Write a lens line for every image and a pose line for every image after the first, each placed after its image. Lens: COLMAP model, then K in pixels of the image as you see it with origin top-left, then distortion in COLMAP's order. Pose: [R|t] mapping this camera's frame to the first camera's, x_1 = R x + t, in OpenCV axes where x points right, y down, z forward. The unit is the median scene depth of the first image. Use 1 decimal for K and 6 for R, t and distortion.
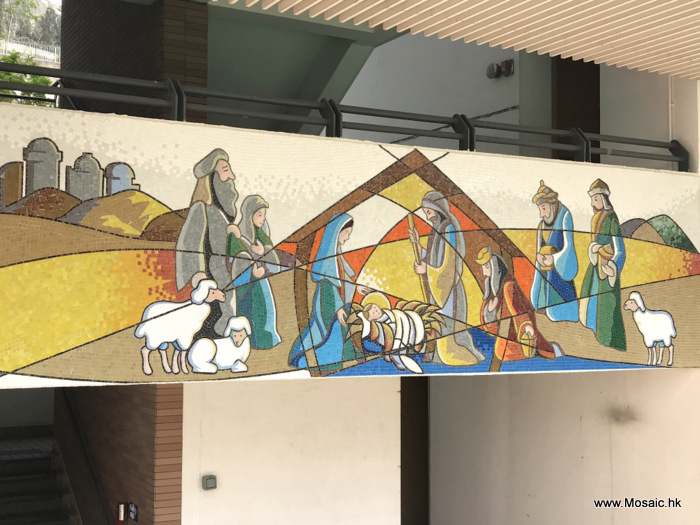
lens RADIAL K [[1003.6, 0, 350.4], [0, 1003.6, 262.2], [0, 0, 1]] dist [0.057755, 0.000000]
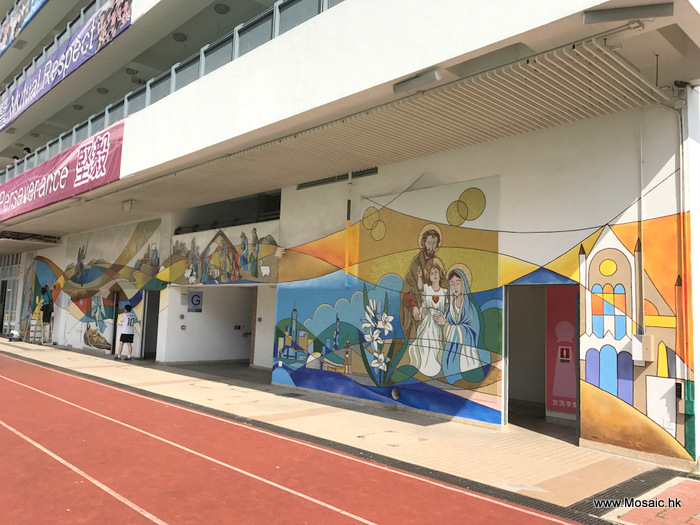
lens RADIAL K [[579.0, 0, 347.5], [0, 579.0, 262.3], [0, 0, 1]] dist [0.009554, -0.007993]
pose [[0.258513, -0.084144, -0.962336, 2.348621], [0.011934, 0.996401, -0.083916, 0.214964], [0.965934, 0.010209, 0.258587, 0.858695]]
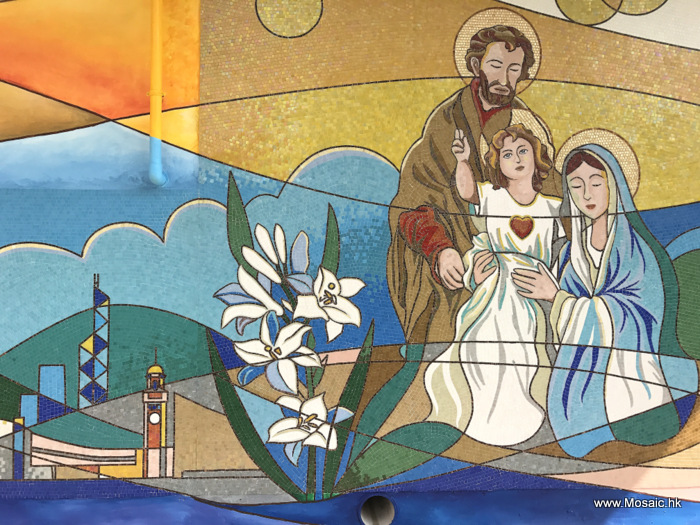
lens RADIAL K [[579.0, 0, 350.0], [0, 579.0, 259.5], [0, 0, 1]] dist [0.009554, -0.007993]
pose [[0.906913, -0.008513, -0.421232, 1.062032], [0.023370, 0.999273, 0.030120, 0.197361], [0.420669, -0.037161, 0.906453, 0.920957]]
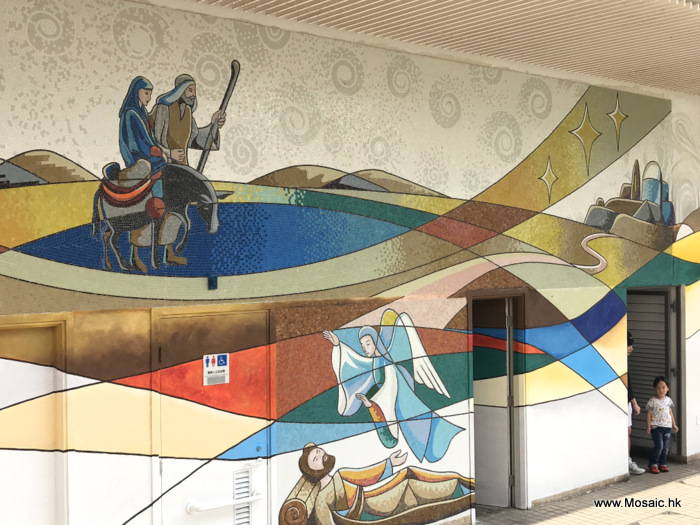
lens RADIAL K [[925.1, 0, 351.1], [0, 925.1, 260.1], [0, 0, 1]] dist [0.065969, 0.000000]
pose [[0.979672, -0.016480, 0.199930, -1.302844], [0.004016, 0.998031, 0.062588, -0.041773], [-0.200568, -0.060513, 0.977809, -0.804815]]
